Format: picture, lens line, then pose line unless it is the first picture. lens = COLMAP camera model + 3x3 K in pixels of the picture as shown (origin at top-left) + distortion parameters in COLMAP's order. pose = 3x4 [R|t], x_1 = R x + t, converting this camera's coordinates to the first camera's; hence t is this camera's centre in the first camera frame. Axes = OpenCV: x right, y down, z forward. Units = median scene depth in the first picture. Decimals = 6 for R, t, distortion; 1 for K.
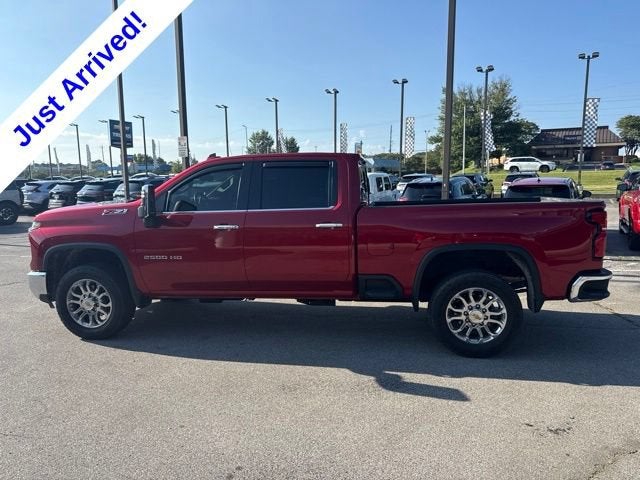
lens RADIAL K [[447.2, 0, 314.4], [0, 447.2, 245.9], [0, 0, 1]] dist [-0.002761, -0.022316]
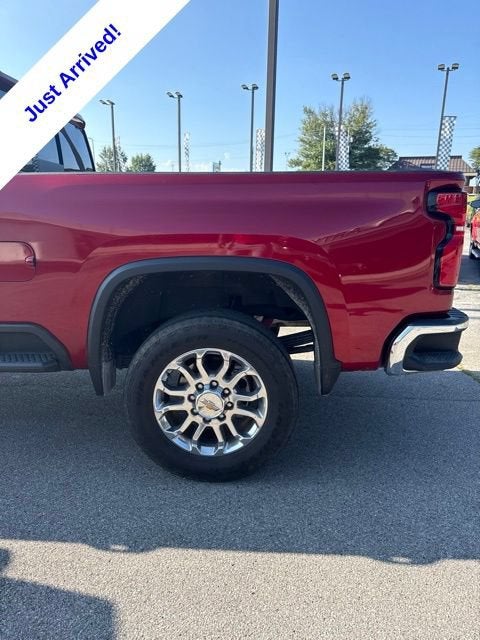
lens RADIAL K [[447.2, 0, 239.5], [0, 447.2, 320.6], [0, 0, 1]] dist [-0.002761, -0.022316]
pose [[0.990621, -0.006027, 0.136503, 0.101975], [-0.008669, 0.994242, 0.106809, 0.002981], [-0.136360, -0.106990, 0.984865, 0.160981]]
